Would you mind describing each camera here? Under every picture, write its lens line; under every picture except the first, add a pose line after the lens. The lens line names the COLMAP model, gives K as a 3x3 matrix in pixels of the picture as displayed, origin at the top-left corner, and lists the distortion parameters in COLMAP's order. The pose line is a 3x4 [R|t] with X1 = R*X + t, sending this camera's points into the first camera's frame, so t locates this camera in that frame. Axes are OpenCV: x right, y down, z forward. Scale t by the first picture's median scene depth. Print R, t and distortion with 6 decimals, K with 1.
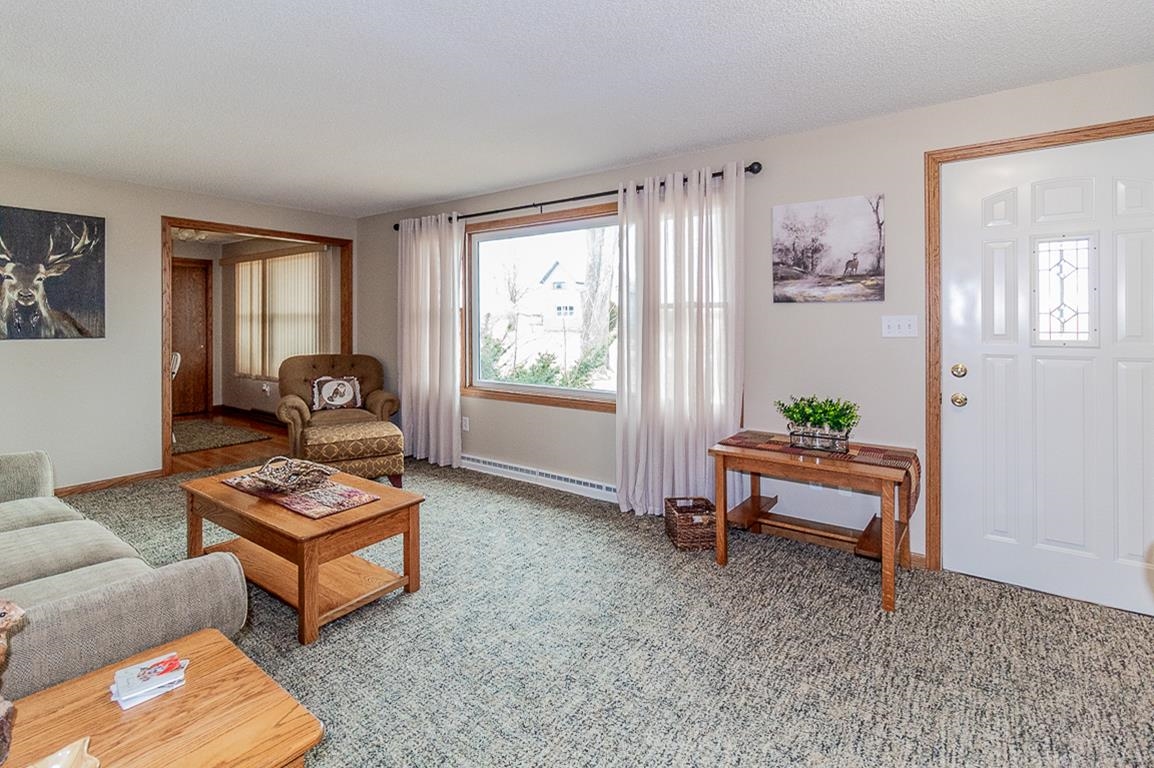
lens RADIAL K [[552.0, 0, 581.9], [0, 552.0, 322.4], [0, 0, 1]] dist [0.004033, 0.000434]
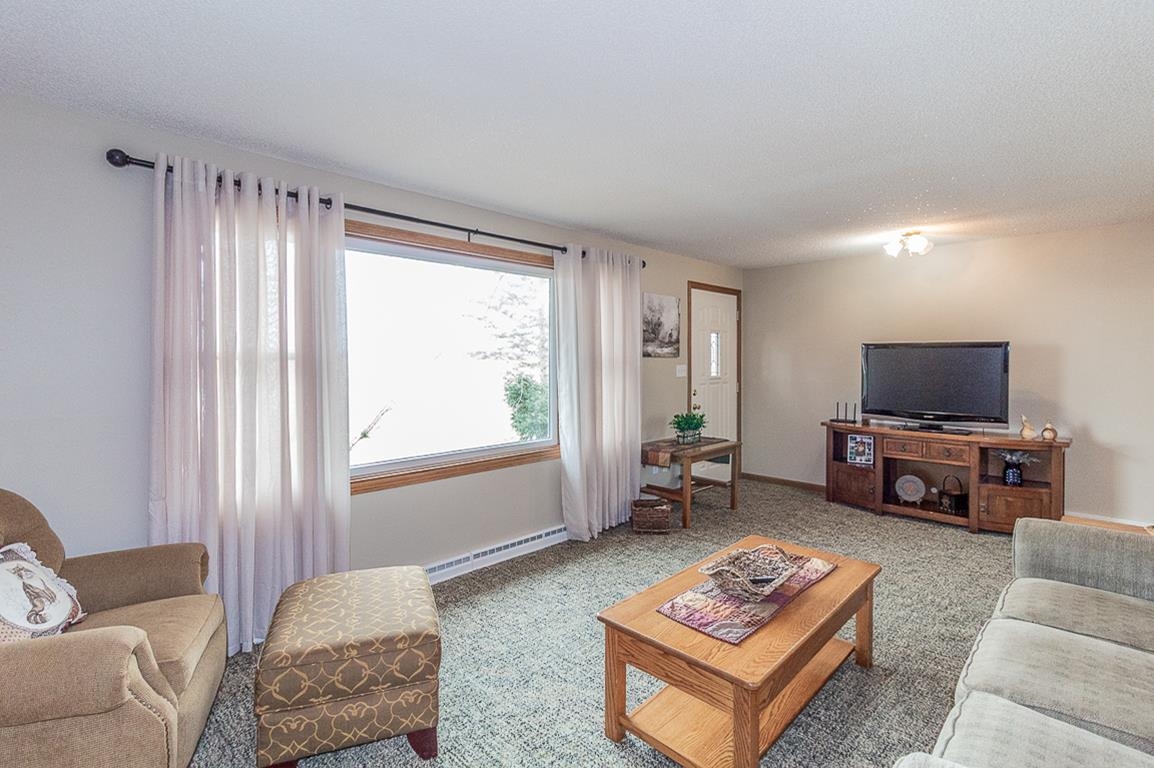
lens RADIAL K [[552.0, 0, 570.9], [0, 552.0, 363.8], [0, 0, 1]] dist [0.004033, 0.000434]
pose [[0.141741, -0.008380, 0.989868, -1.166288], [0.002300, 0.999964, 0.008137, -0.029092], [-0.989901, 0.001123, 0.141755, 0.984055]]
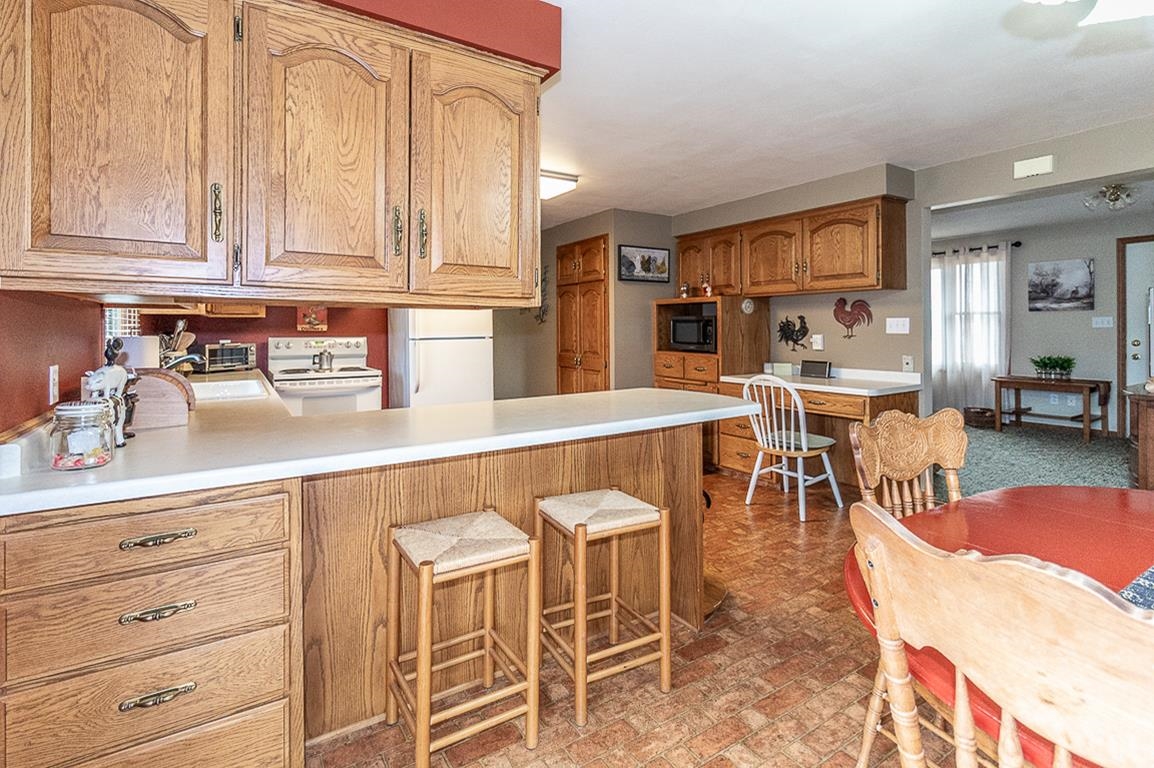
lens RADIAL K [[552.0, 0, 579.8], [0, 552.0, 330.1], [0, 0, 1]] dist [0.004033, 0.000434]
pose [[0.931076, -0.004900, -0.364793, -0.437277], [0.007145, 0.999963, 0.004805, 0.011378], [0.364756, -0.007080, 0.931076, -1.464211]]
